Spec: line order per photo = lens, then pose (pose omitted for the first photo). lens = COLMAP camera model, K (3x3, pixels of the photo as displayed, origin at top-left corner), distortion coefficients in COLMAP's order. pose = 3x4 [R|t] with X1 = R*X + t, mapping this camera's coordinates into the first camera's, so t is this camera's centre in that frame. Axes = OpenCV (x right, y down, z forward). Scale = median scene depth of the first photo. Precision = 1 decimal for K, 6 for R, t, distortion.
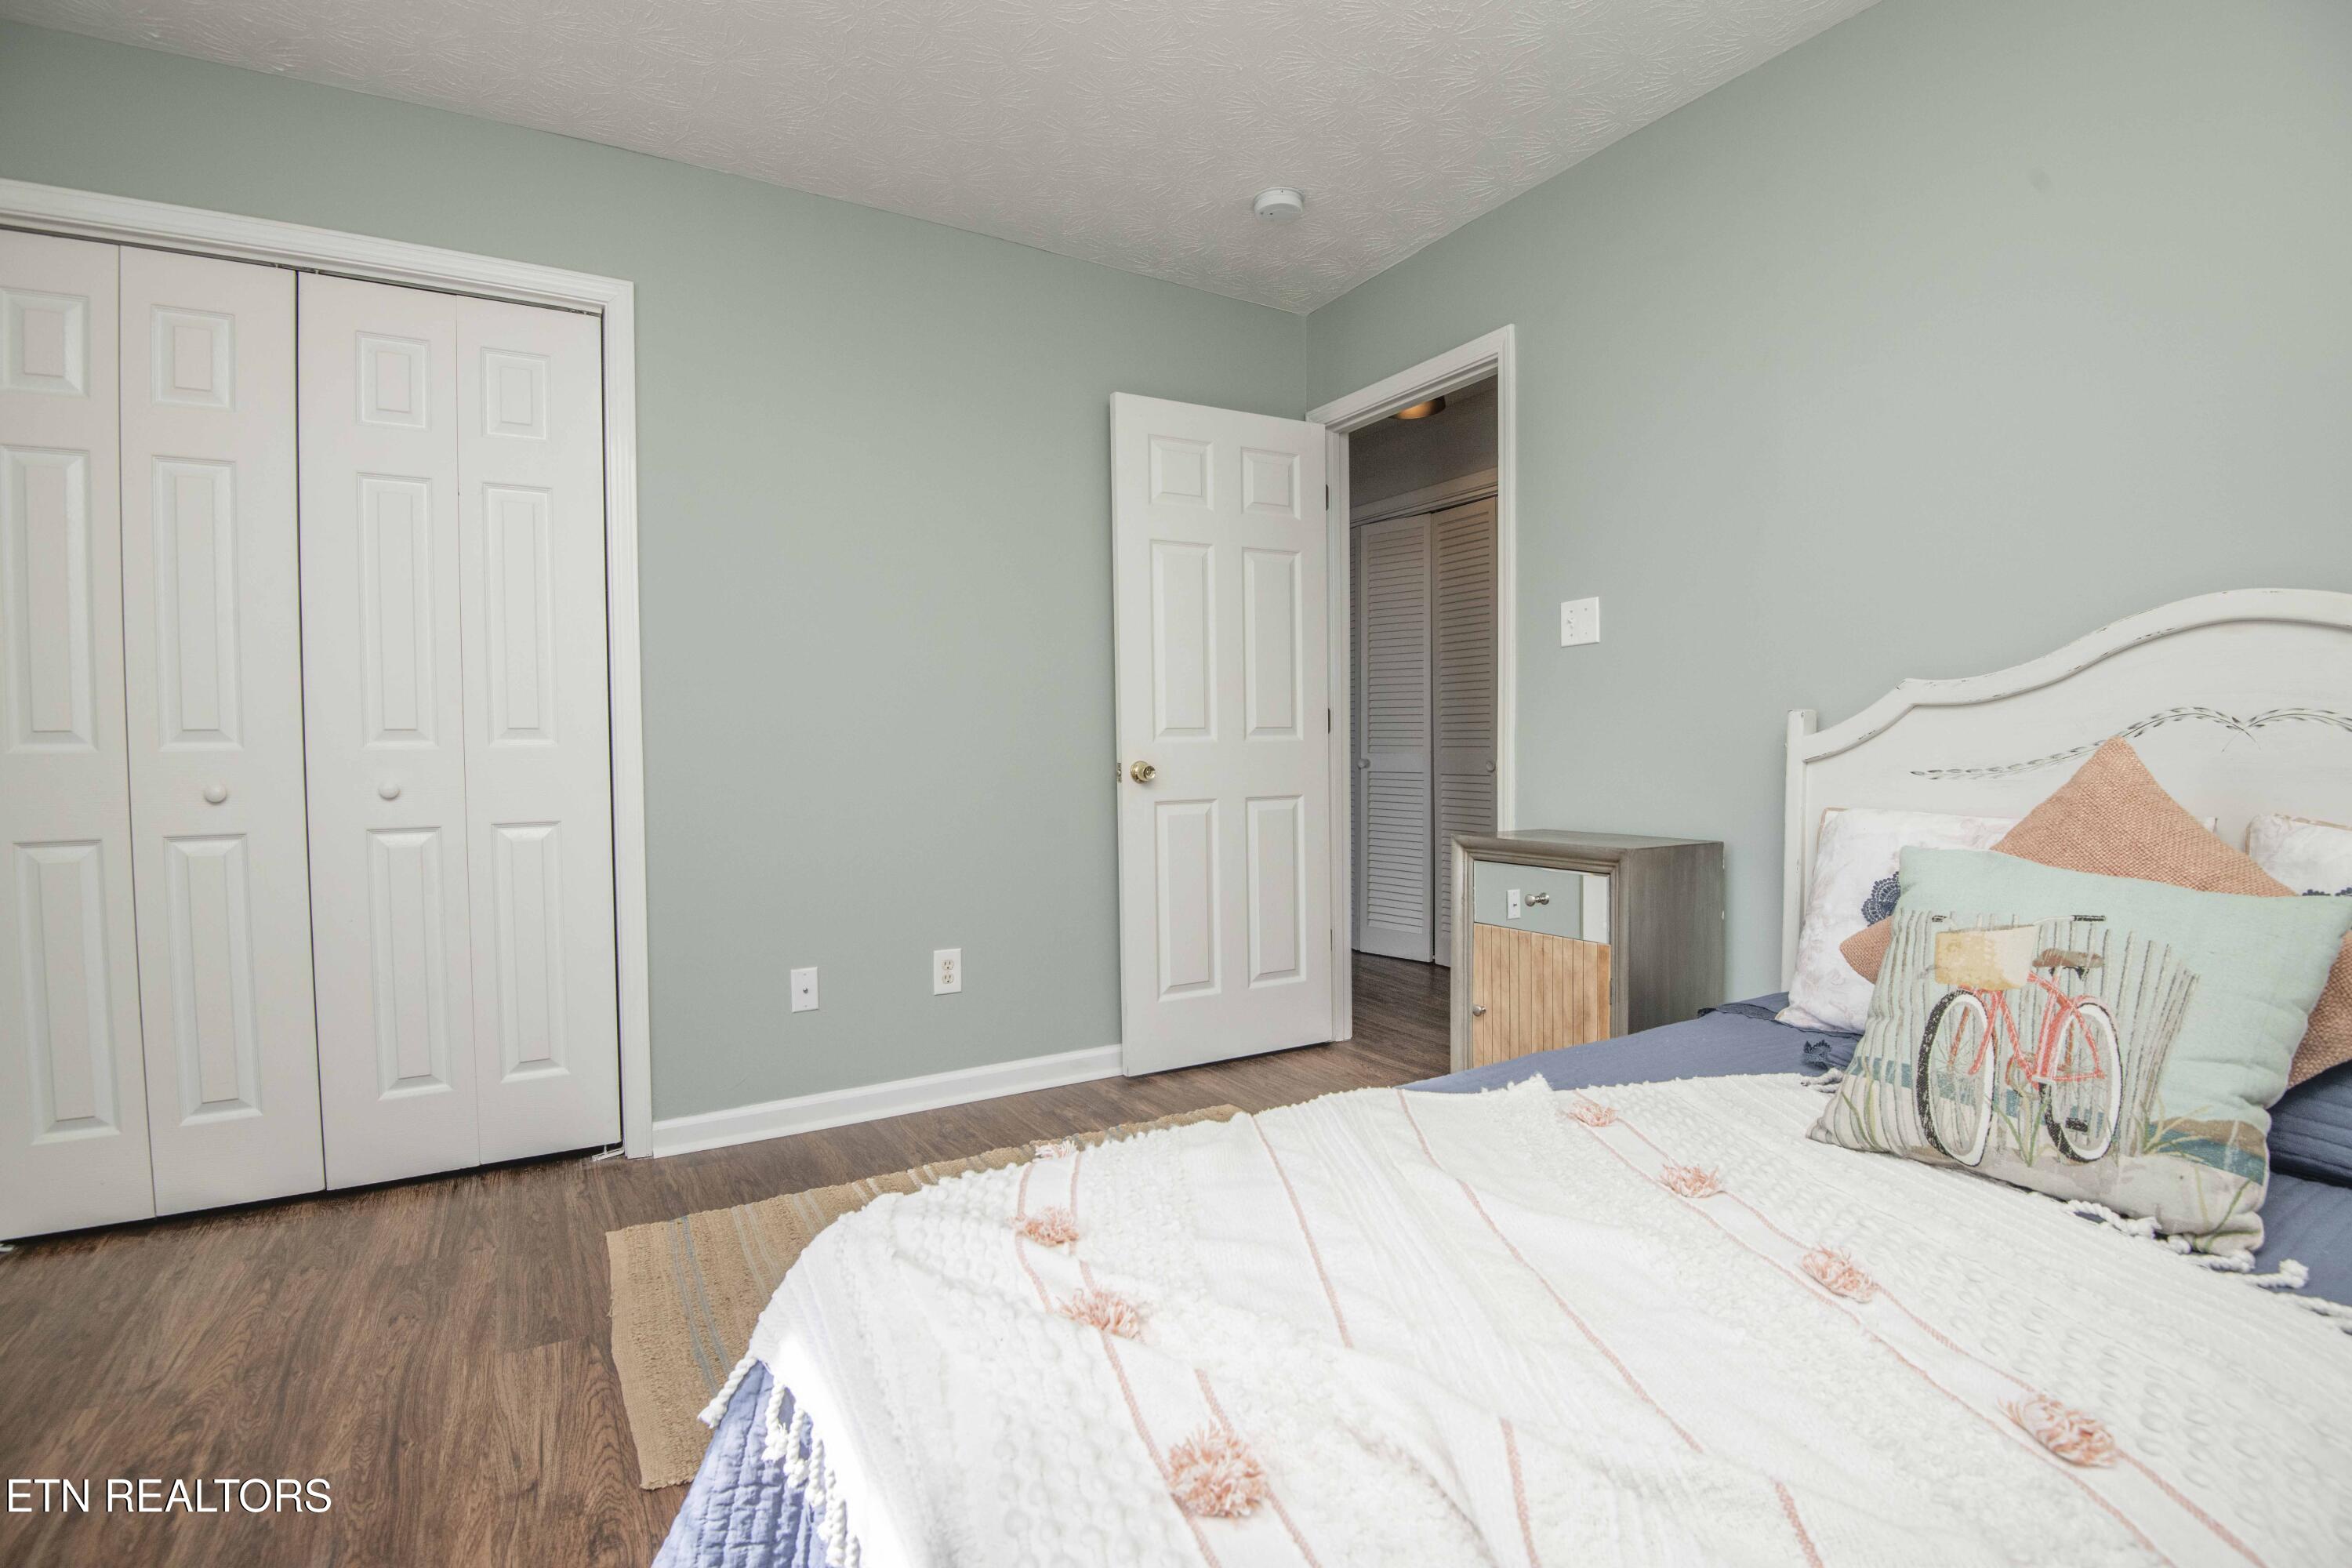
lens RADIAL K [[1083.2, 0, 1182.3], [0, 1083.2, 779.5], [0, 0, 1]] dist [-0.004353, -0.023402]
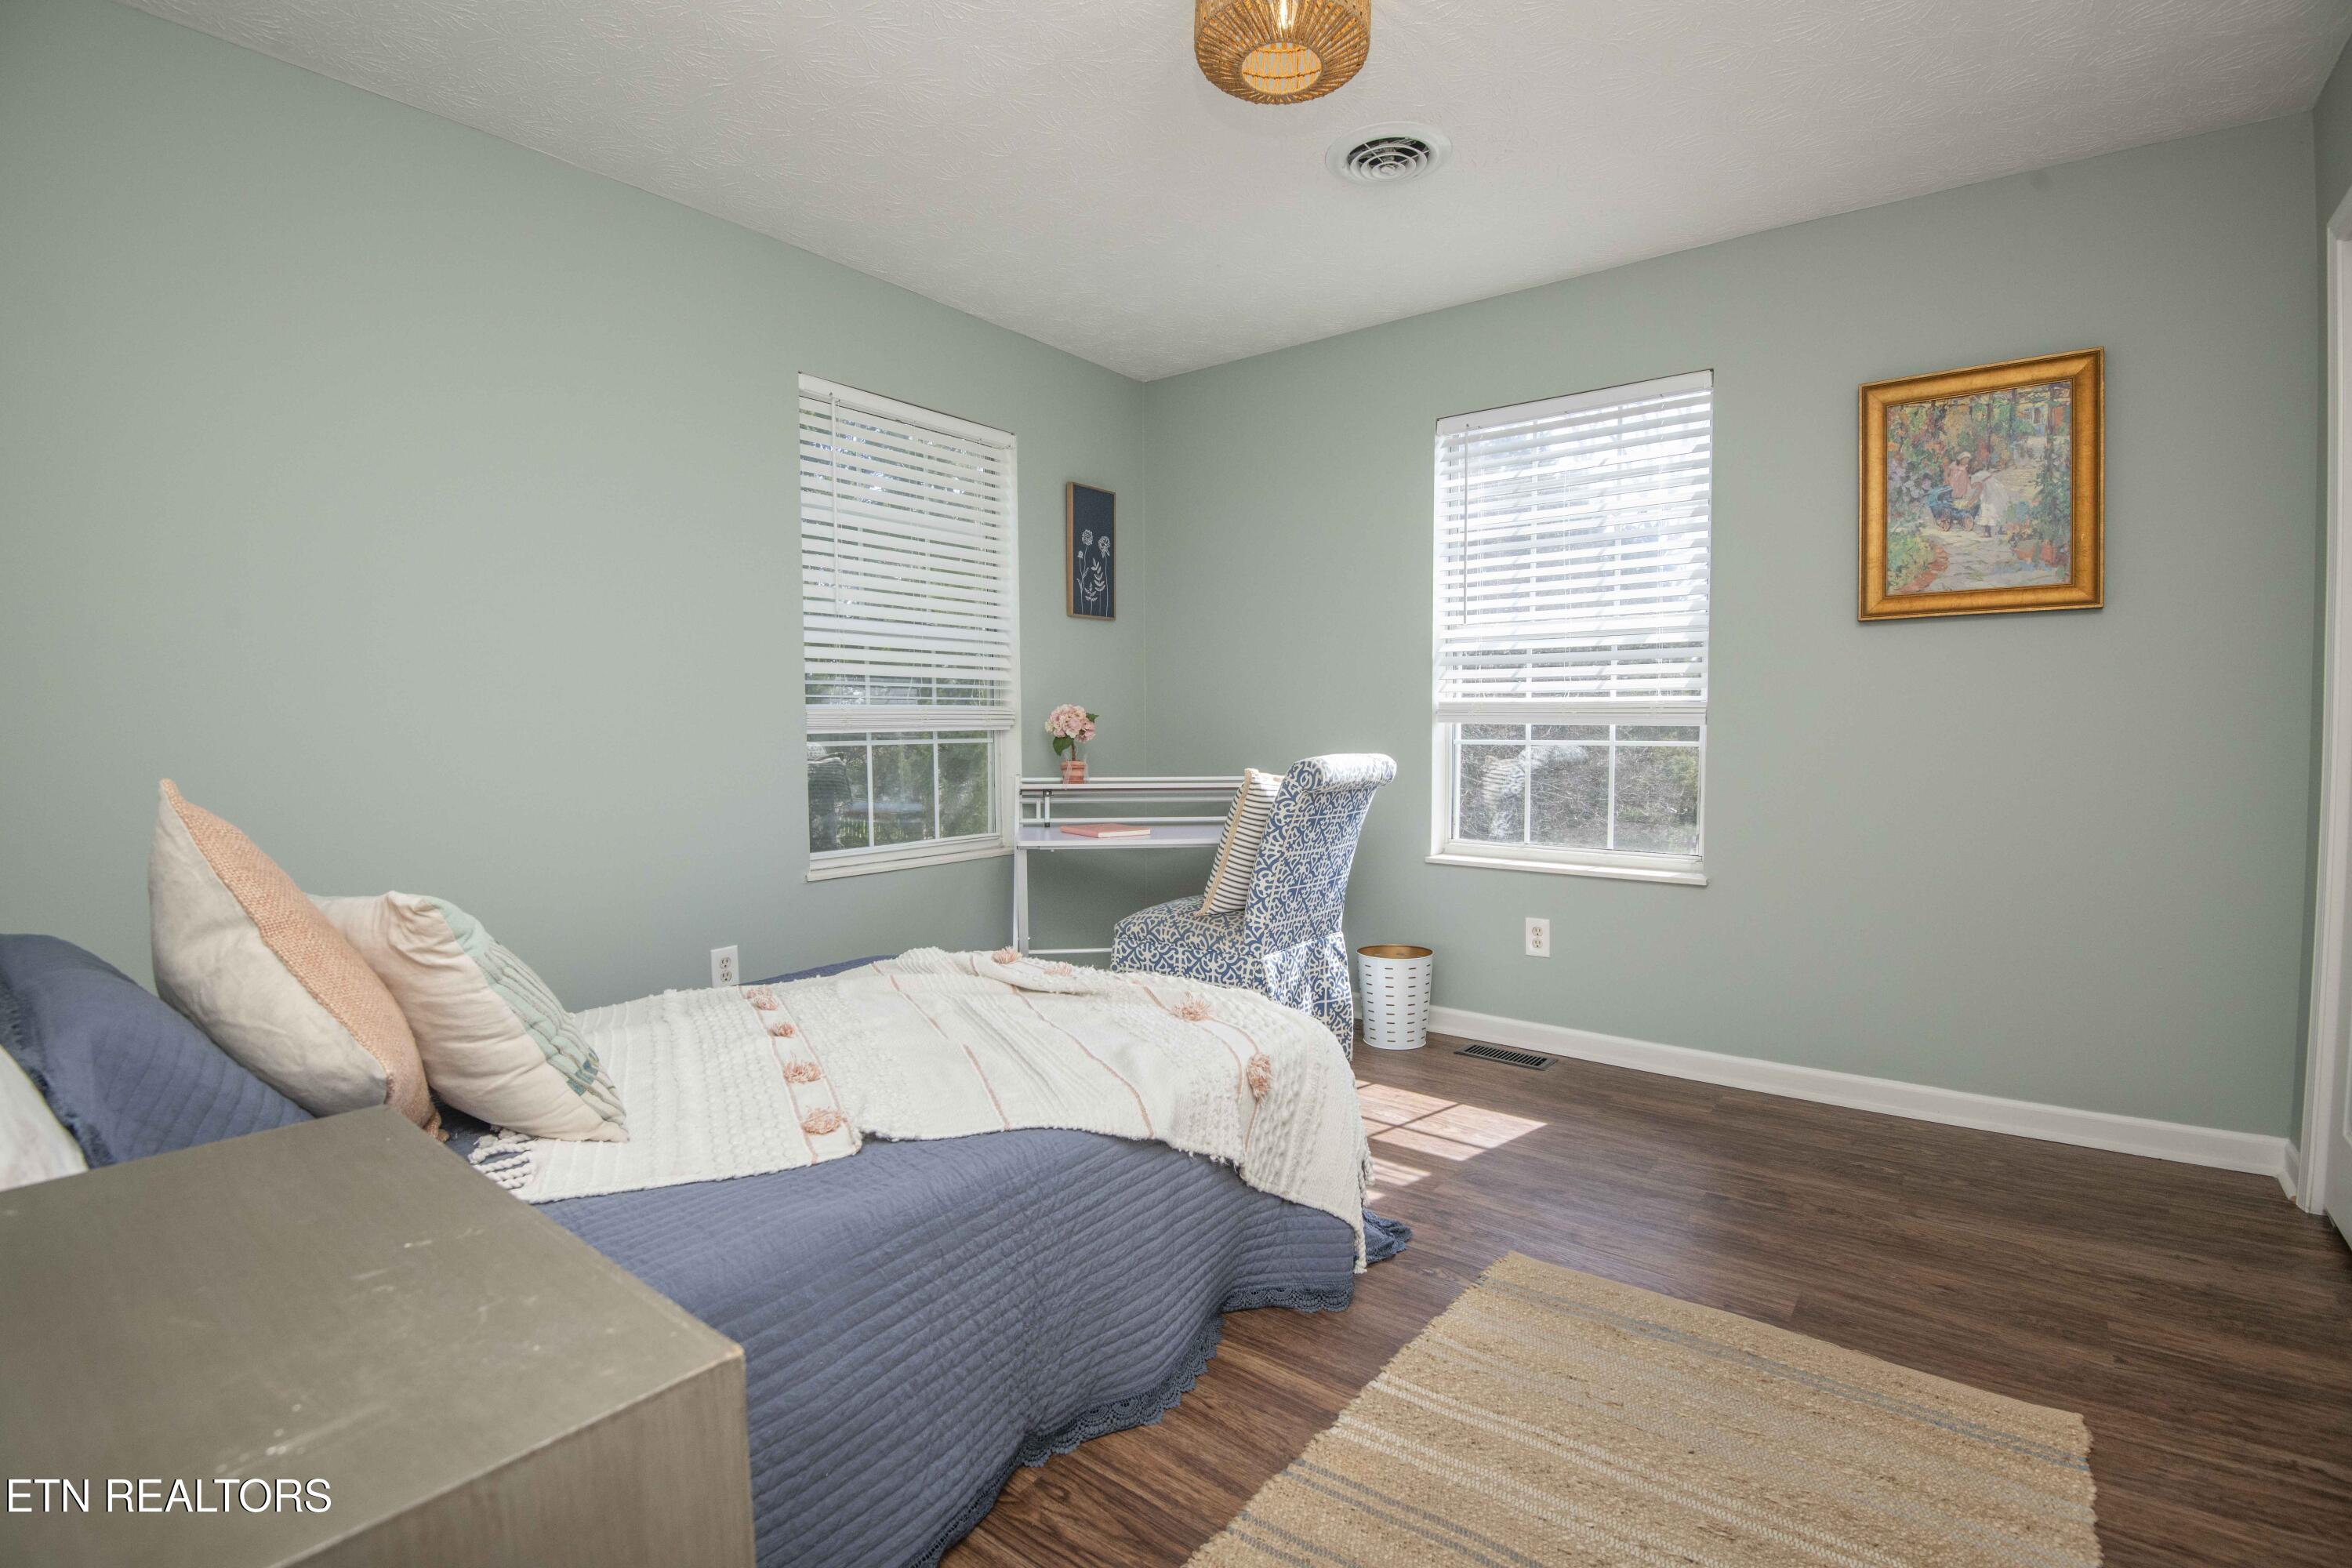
lens RADIAL K [[1083.2, 0, 1182.3], [0, 1083.2, 779.5], [0, 0, 1]] dist [-0.004353, -0.023402]
pose [[-0.935206, 0.031376, -0.352710, 0.292437], [0.002844, 0.996700, 0.081122, -0.075029], [0.354092, 0.074863, -0.932210, 1.520639]]
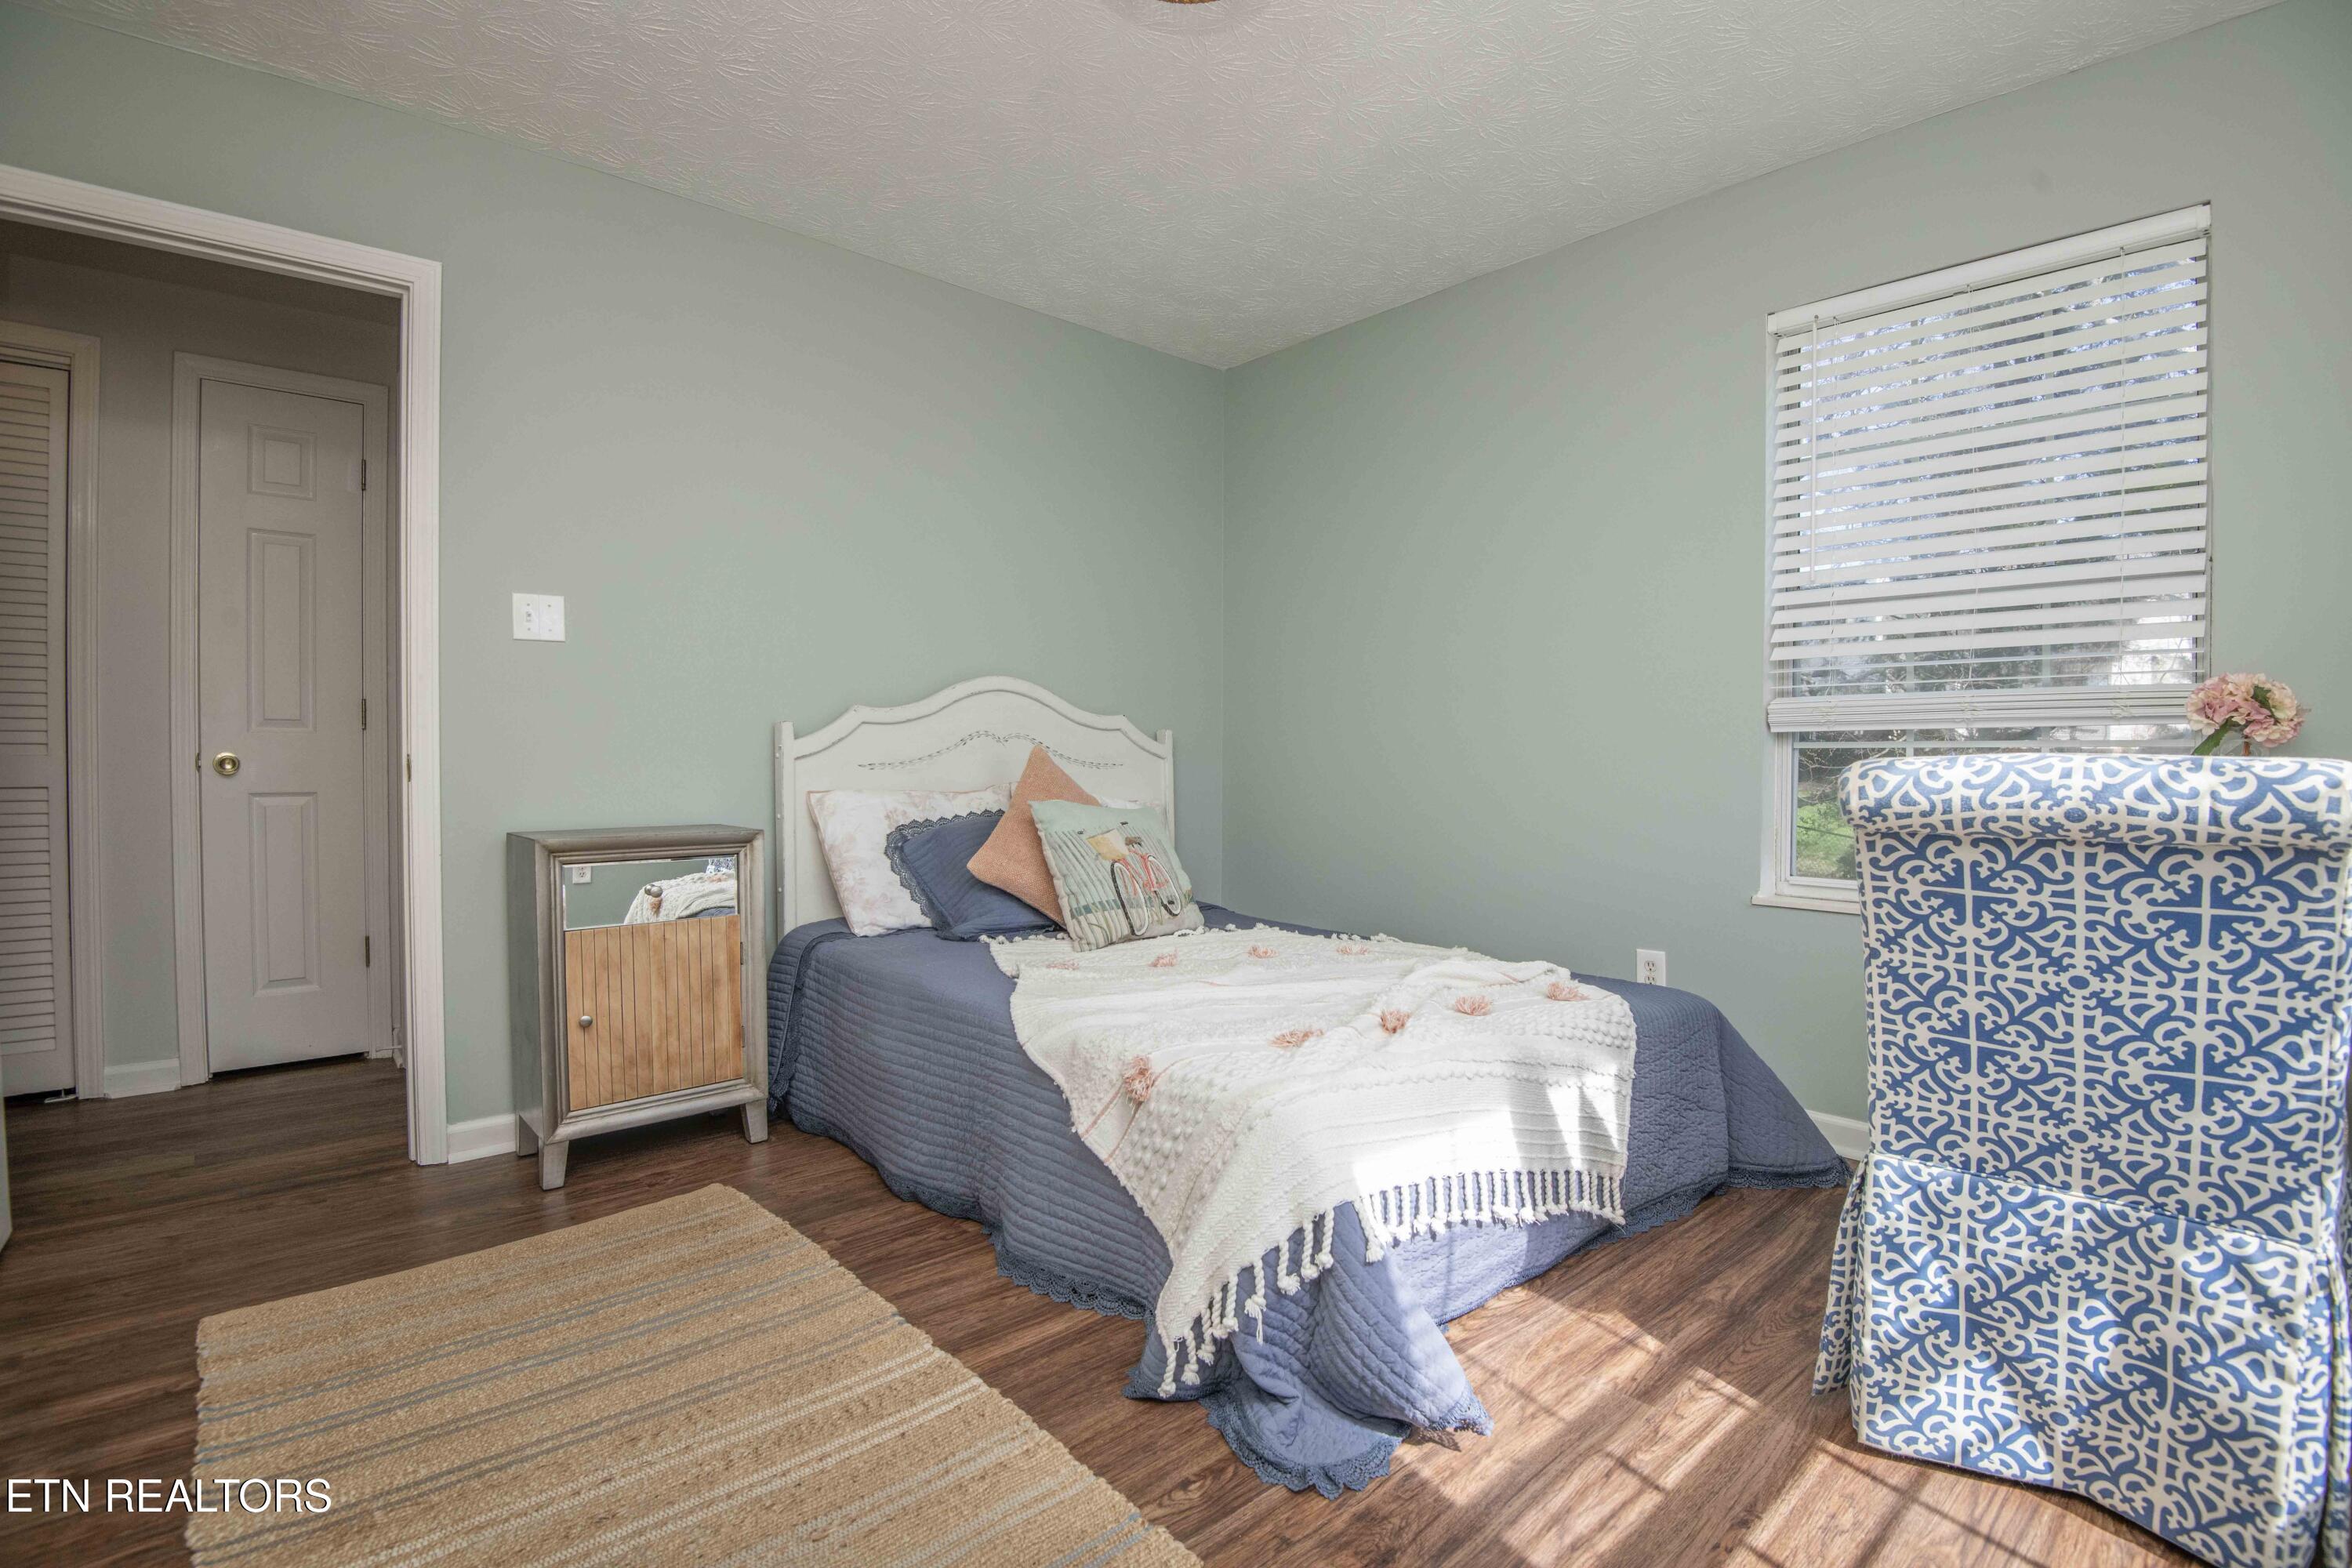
lens RADIAL K [[1083.2, 0, 1182.3], [0, 1083.2, 779.5], [0, 0, 1]] dist [-0.004353, -0.023402]
pose [[-0.175757, -0.008379, 0.984398, -0.934442], [0.027243, 0.999539, 0.013372, 0.005295], [-0.984056, 0.029169, -0.175448, 0.810269]]
